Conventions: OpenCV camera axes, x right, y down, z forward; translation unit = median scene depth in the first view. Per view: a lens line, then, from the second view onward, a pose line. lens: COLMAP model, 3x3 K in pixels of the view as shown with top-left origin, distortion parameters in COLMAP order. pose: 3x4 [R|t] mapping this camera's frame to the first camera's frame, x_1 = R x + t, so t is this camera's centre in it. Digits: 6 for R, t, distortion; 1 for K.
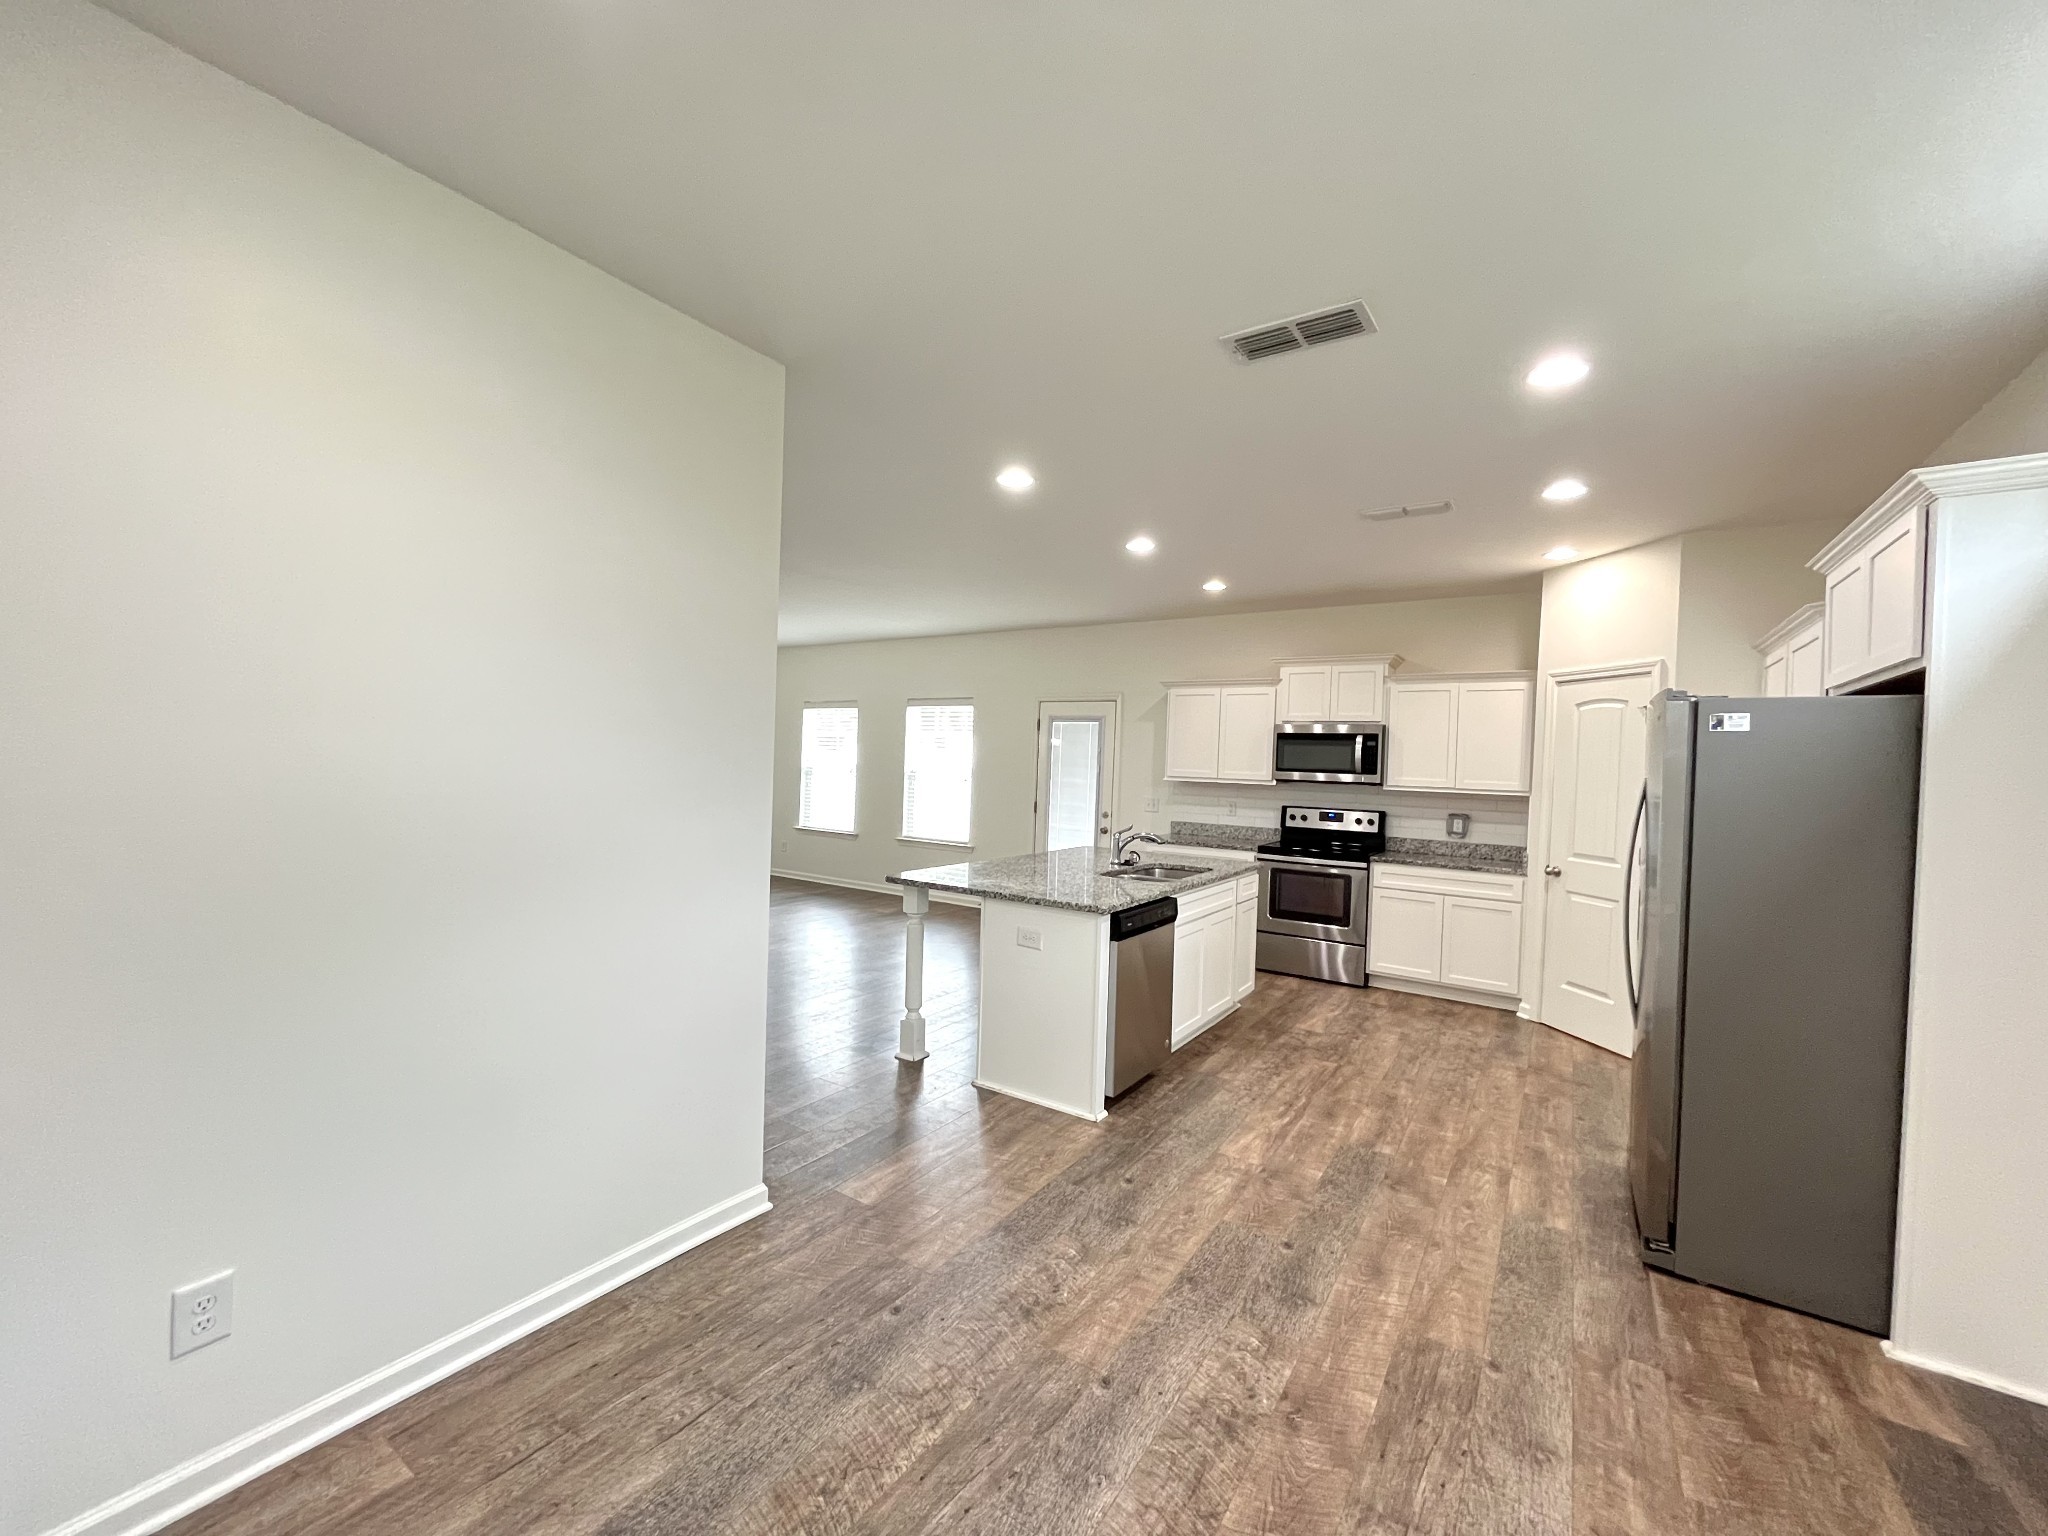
lens RADIAL K [[824.8, 0, 1018.3], [0, 824.8, 763.0], [0, 0, 1]] dist [-0.002744, -0.000176]
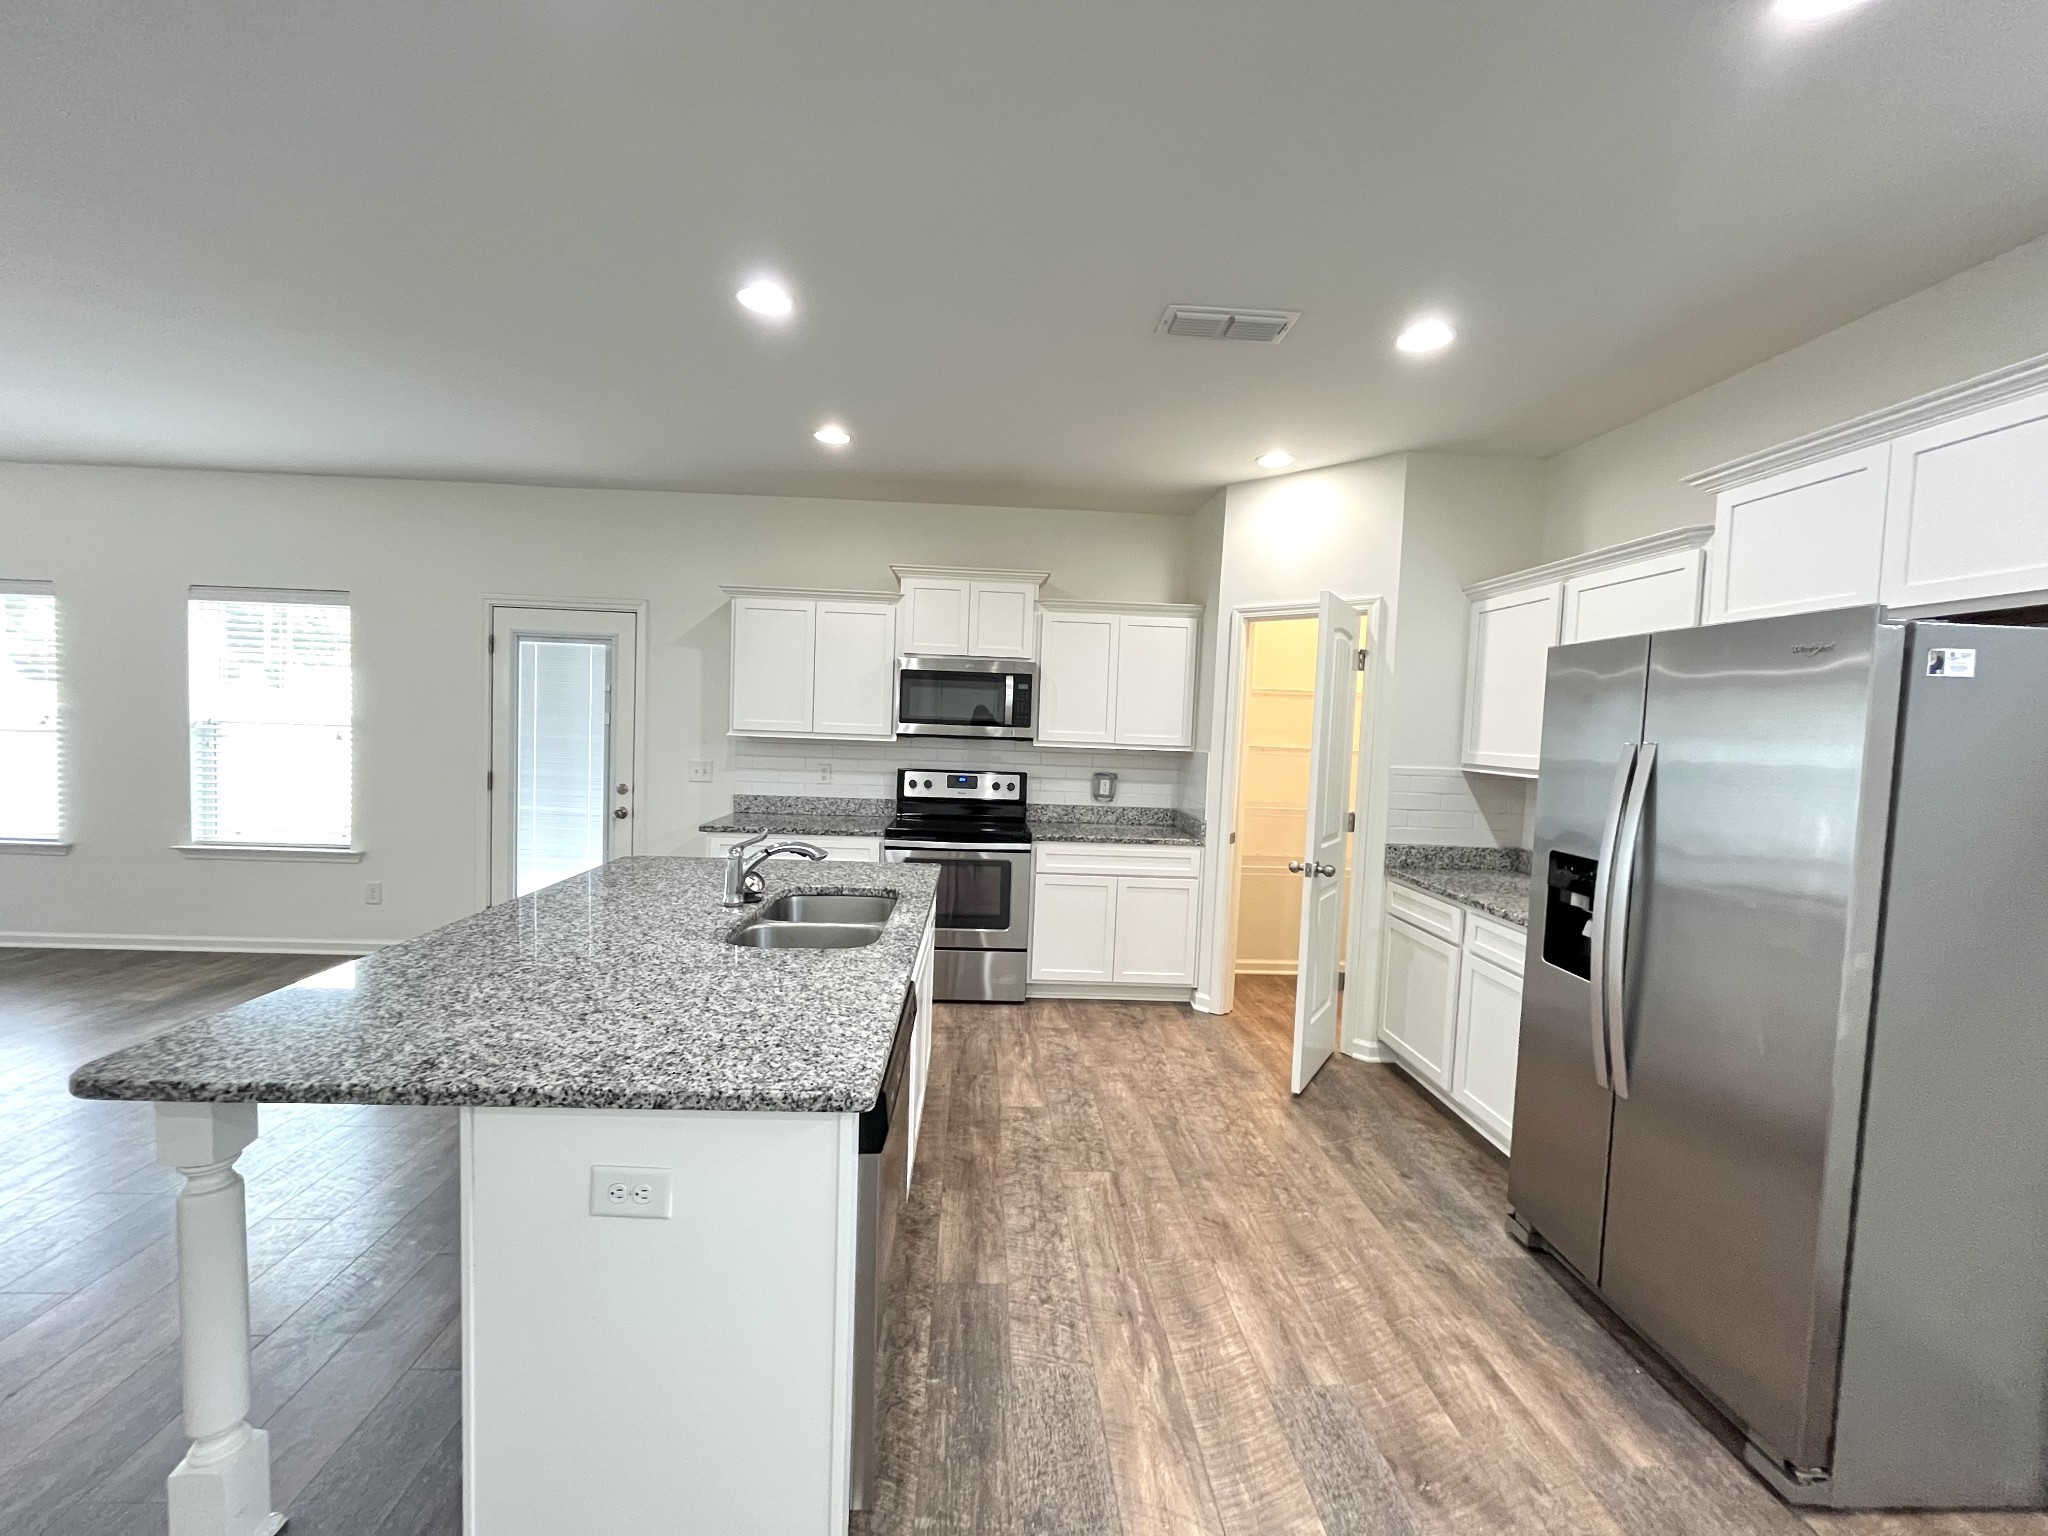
lens RADIAL K [[824.8, 0, 1019.4], [0, 824.8, 762.1], [0, 0, 1]] dist [-0.002744, -0.000176]
pose [[0.802329, -0.032774, 0.595982, -0.037659], [-0.007719, 0.997838, 0.065265, -0.003678], [-0.596833, -0.056965, 0.800341, 0.379130]]
